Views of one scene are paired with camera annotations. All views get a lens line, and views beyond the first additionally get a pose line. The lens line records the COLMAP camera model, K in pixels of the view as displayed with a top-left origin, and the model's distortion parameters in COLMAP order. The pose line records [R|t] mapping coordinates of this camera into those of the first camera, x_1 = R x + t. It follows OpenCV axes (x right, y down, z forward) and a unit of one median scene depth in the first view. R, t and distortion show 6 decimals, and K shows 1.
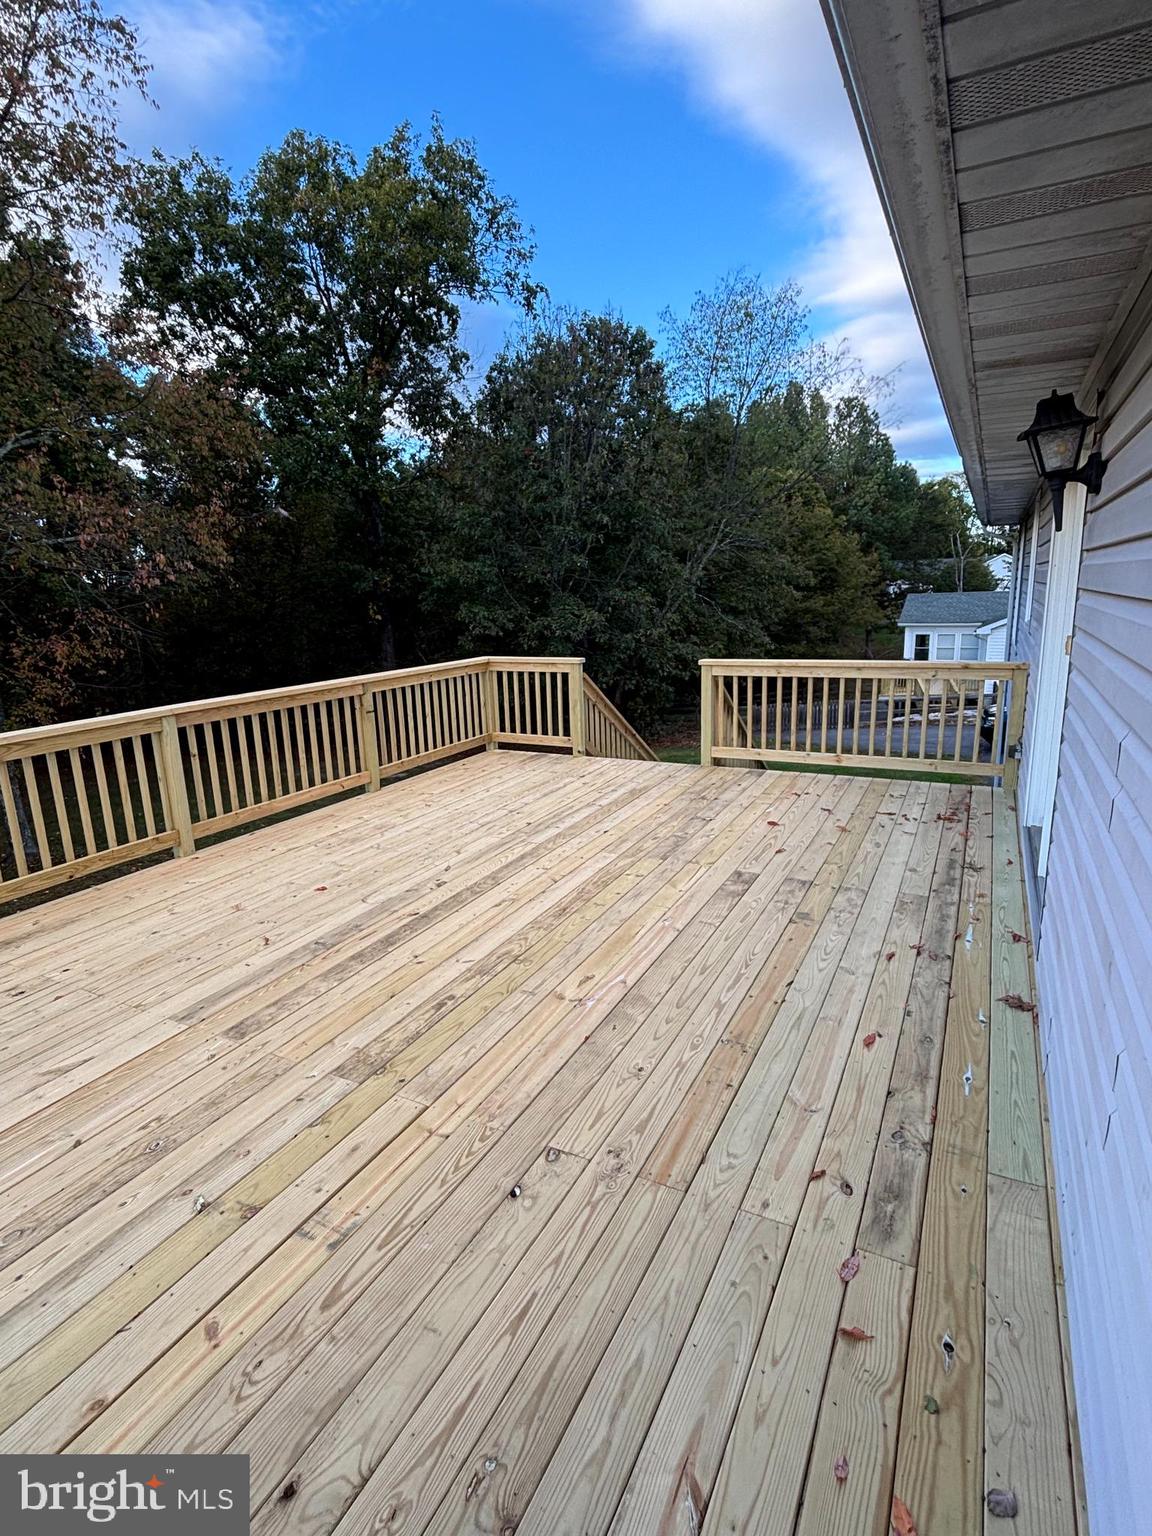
lens RADIAL K [[778.7, 0, 582.2], [0, 778.7, 780.2], [0, 0, 1]] dist [0.006920, -0.003921]
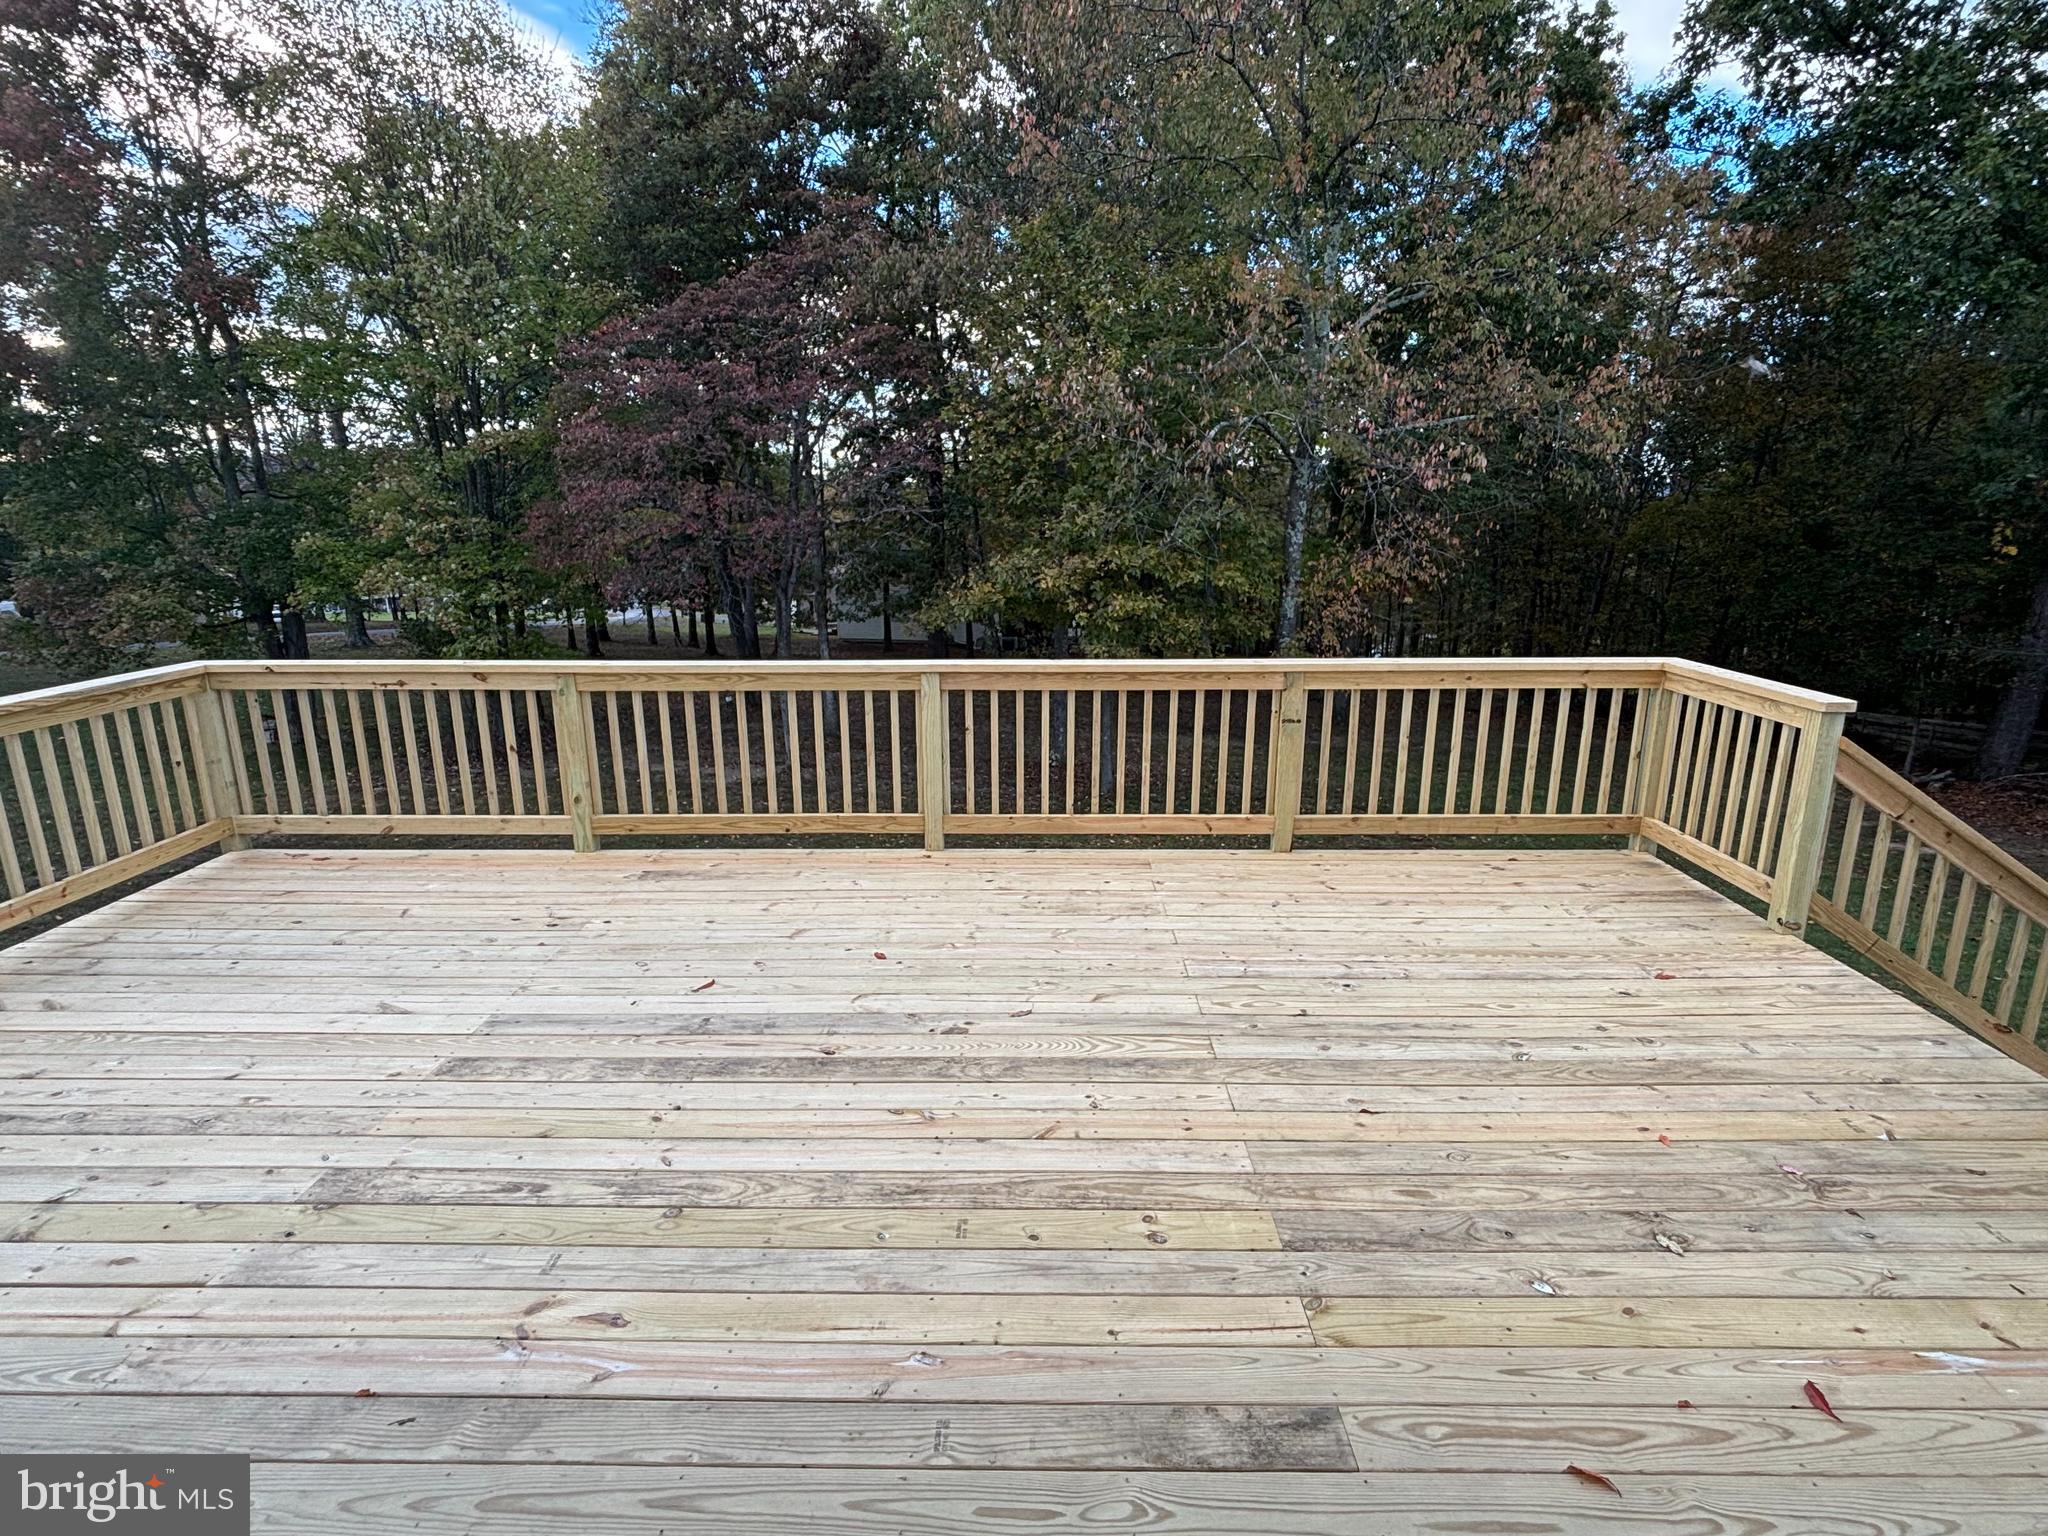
lens RADIAL K [[1038.3, 0, 1022.4], [0, 1038.3, 765.3], [0, 0, 1]] dist [0.006920, -0.003921]
pose [[0.444041, 0.246088, -0.861550, 0.446941], [-0.223939, 0.961509, 0.159222, -0.187207], [0.867571, 0.122234, 0.482058, 0.621014]]
